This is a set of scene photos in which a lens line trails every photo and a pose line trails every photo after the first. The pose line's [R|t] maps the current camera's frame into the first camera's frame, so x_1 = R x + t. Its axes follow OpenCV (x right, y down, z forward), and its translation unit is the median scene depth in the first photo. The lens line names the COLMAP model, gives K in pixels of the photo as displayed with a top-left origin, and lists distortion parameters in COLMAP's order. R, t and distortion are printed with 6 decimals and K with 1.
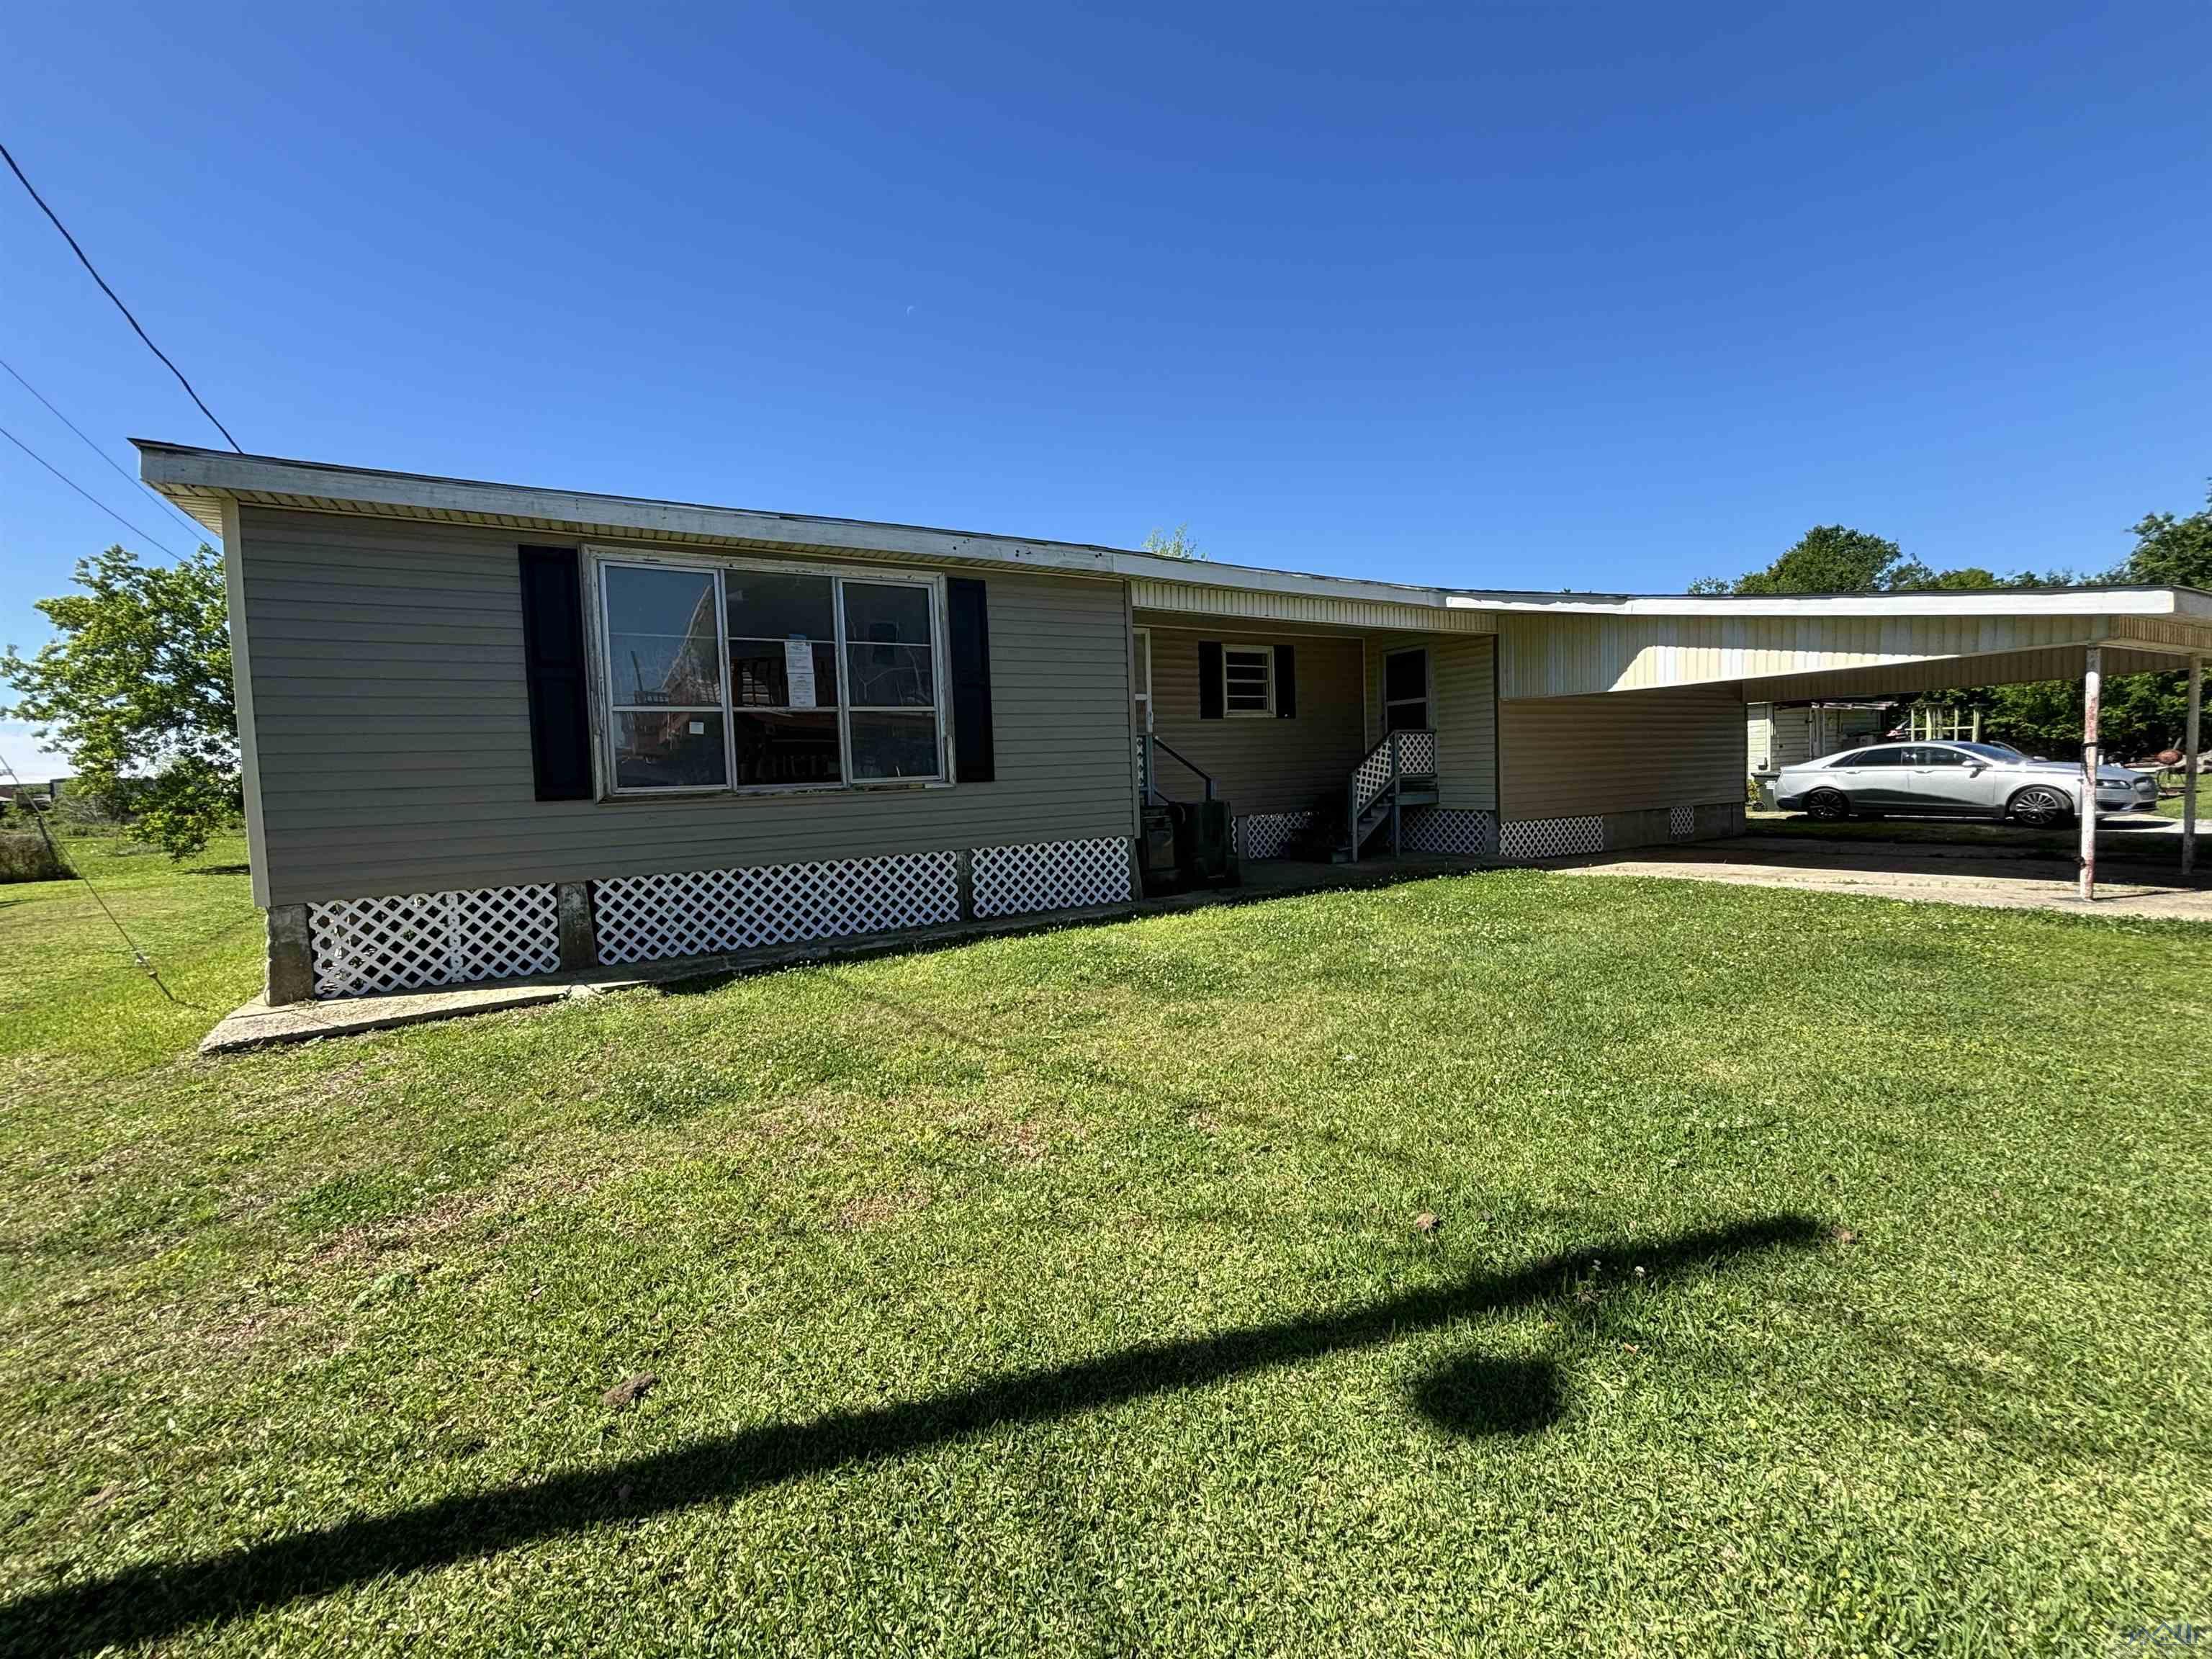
lens RADIAL K [[895.2, 0, 1098.3], [0, 895.2, 824.0], [0, 0, 1]] dist [0.013393, -0.006528]
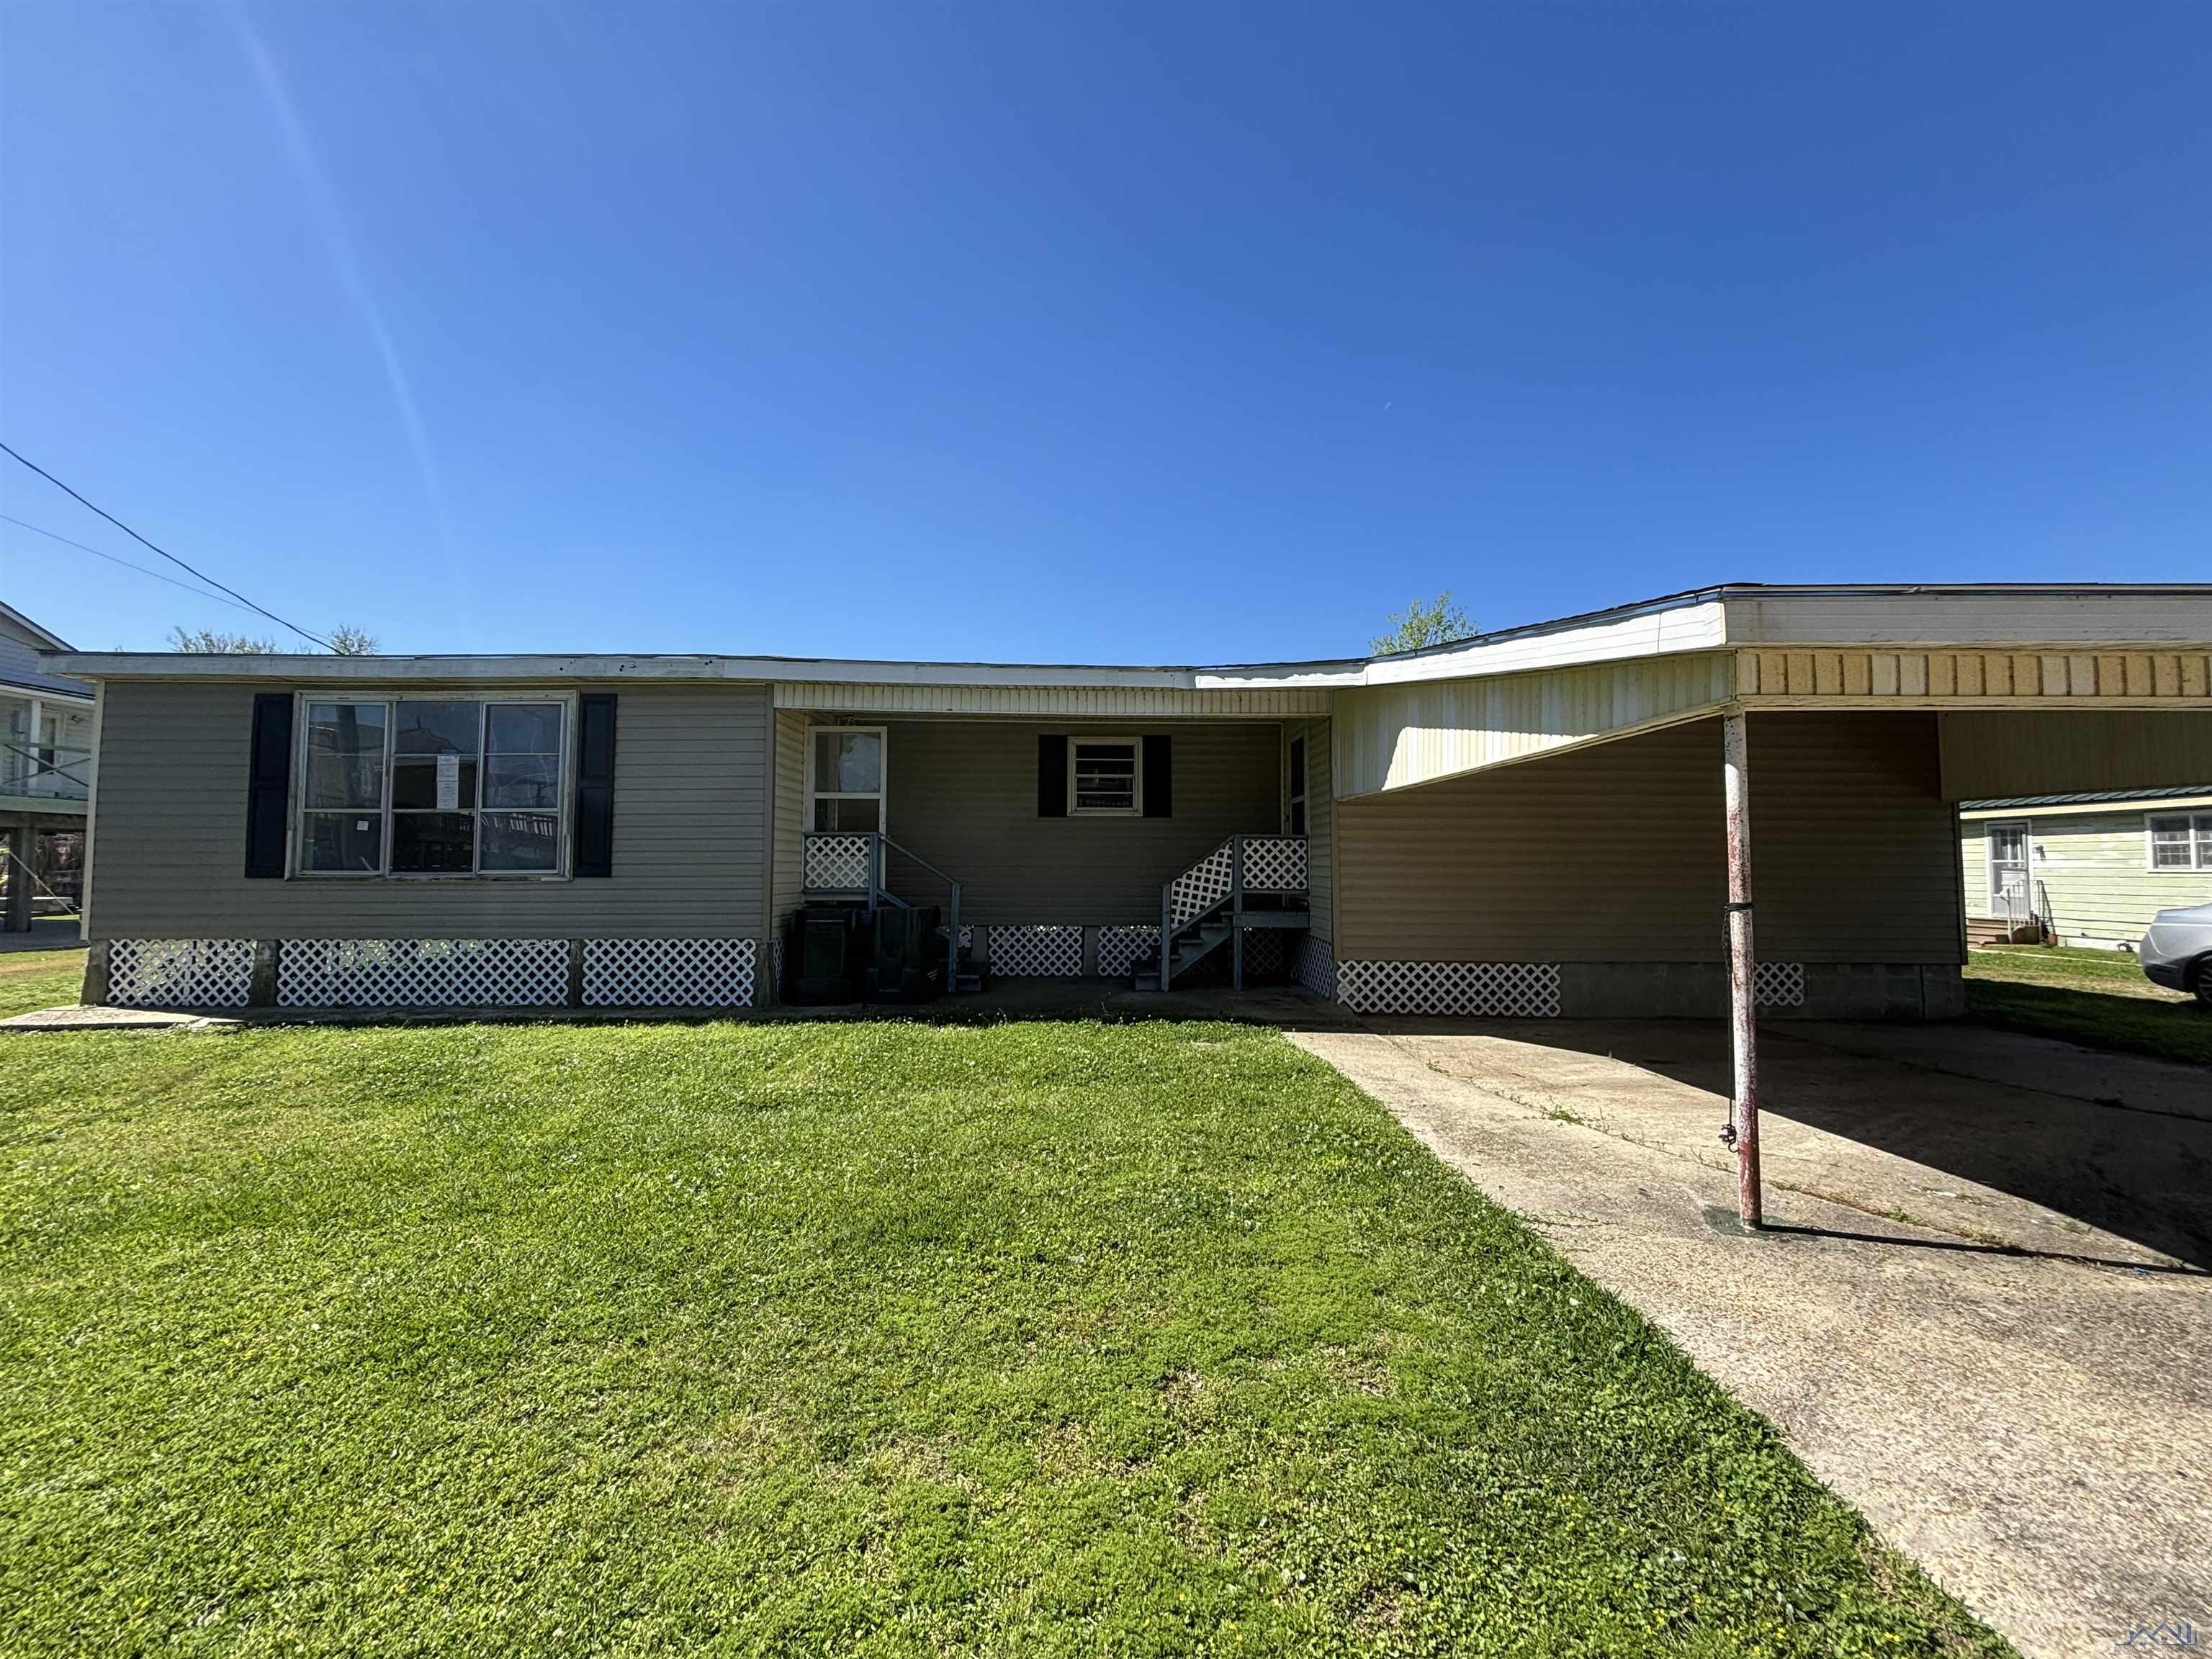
lens RADIAL K [[869.0, 0, 1100.5], [0, 869.0, 821.9], [0, 0, 1]] dist [-0.009908, 0.000398]
pose [[0.878078, 0.017435, -0.478200, 0.907504], [-0.062229, 0.995010, -0.077987, -0.070828], [0.474454, 0.098237, 0.874781, 0.373572]]
